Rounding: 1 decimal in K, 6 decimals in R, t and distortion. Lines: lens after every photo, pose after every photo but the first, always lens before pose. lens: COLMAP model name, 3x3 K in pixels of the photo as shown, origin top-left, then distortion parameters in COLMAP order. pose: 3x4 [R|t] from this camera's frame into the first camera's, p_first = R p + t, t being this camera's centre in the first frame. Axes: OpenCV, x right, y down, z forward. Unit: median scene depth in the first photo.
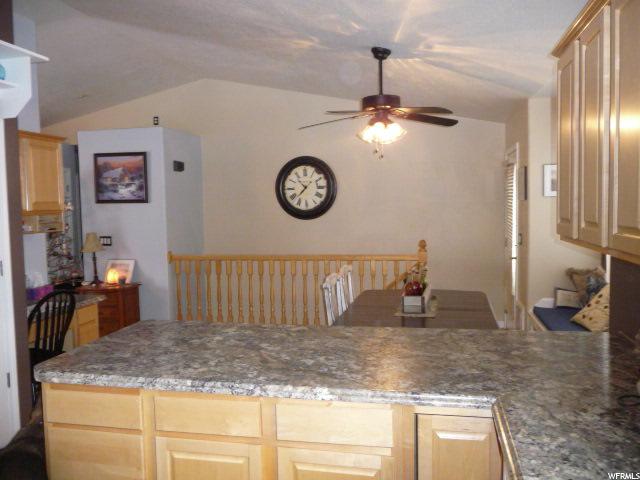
lens RADIAL K [[526.9, 0, 320.9], [0, 526.9, 239.4], [0, 0, 1]] dist [-0.039690, 0.032377]
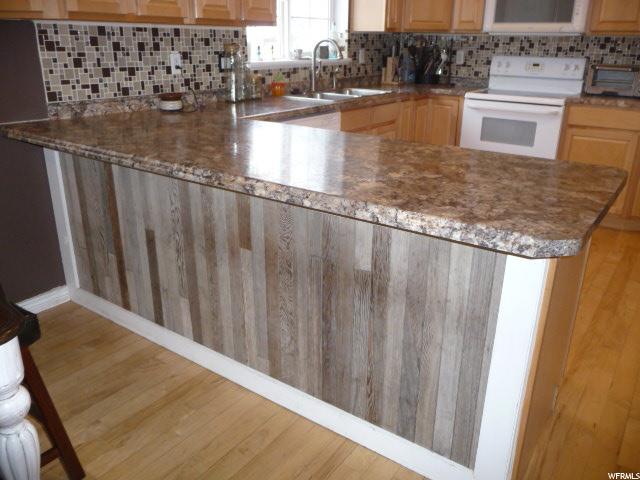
lens RADIAL K [[526.9, 0, 321.3], [0, 526.9, 236.3], [0, 0, 1]] dist [-0.039690, 0.032377]
pose [[-0.919654, -0.125934, 0.371992, -0.142889], [0.035882, 0.916288, 0.398910, -0.000364], [-0.391088, 0.380207, -0.838148, 0.635995]]
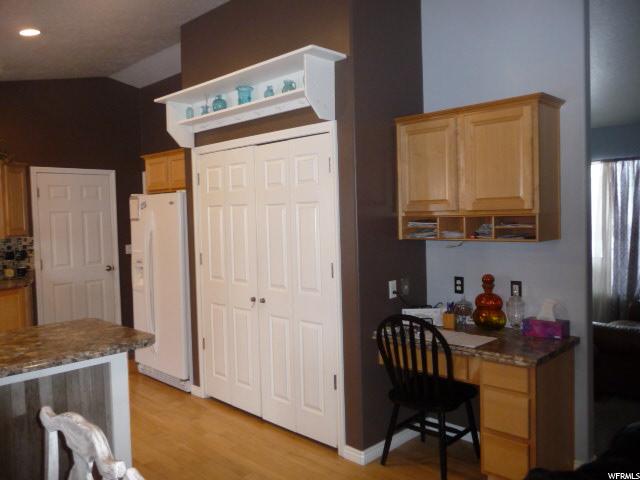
lens RADIAL K [[526.9, 0, 323.0], [0, 526.9, 238.3], [0, 0, 1]] dist [-0.039690, 0.032377]
pose [[-0.533496, 0.073416, -0.842610, 0.132081], [-0.021807, 0.994701, 0.100474, -0.057104], [0.845521, 0.071978, -0.529068, 0.806318]]
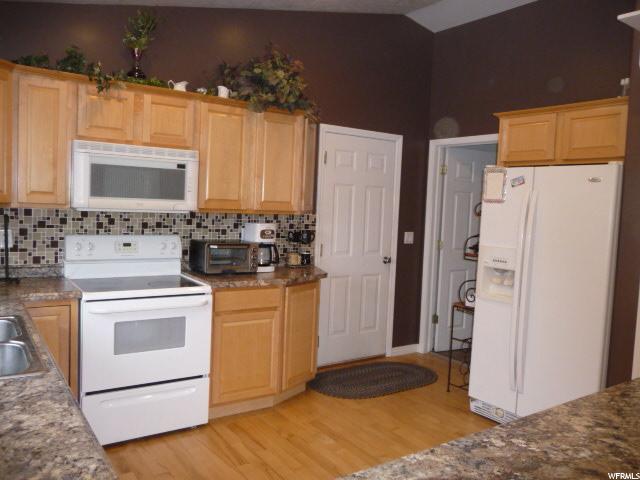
lens RADIAL K [[526.9, 0, 318.8], [0, 526.9, 238.3], [0, 0, 1]] dist [-0.039690, 0.032377]
pose [[-0.683619, 0.043448, -0.728545, 0.155053], [-0.074657, 0.988827, 0.129023, -0.017227], [0.726011, 0.142593, -0.672737, 0.380253]]
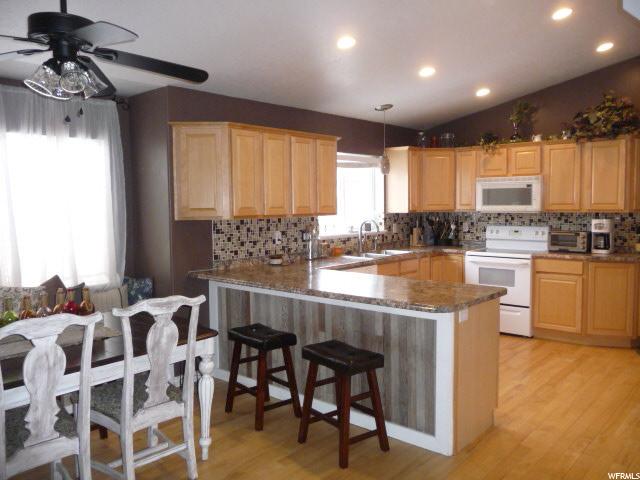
lens RADIAL K [[526.9, 0, 319.5], [0, 526.9, 240.0], [0, 0, 1]] dist [-0.039690, 0.032377]
pose [[-0.871991, -0.000657, 0.489521, -0.282703], [0.064916, 0.991012, 0.116966, -0.048075], [-0.485198, 0.133771, -0.864111, 0.909086]]
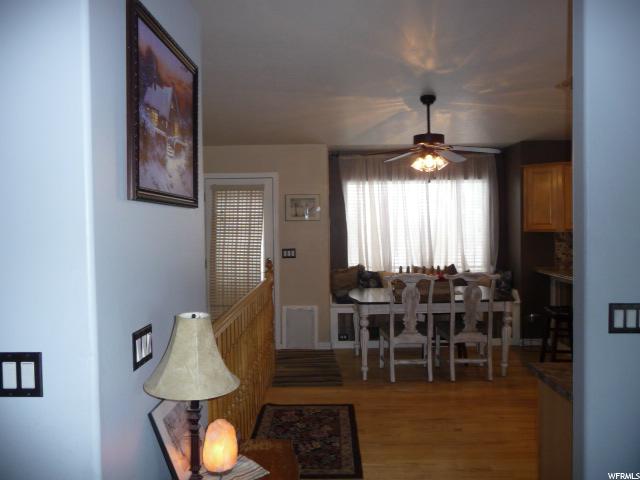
lens RADIAL K [[526.9, 0, 319.7], [0, 526.9, 238.4], [0, 0, 1]] dist [-0.039690, 0.032377]
pose [[-0.183116, -0.004521, 0.983081, -0.708629], [0.095609, 0.995167, 0.022386, -0.053733], [-0.978431, 0.098090, -0.181799, 0.976639]]
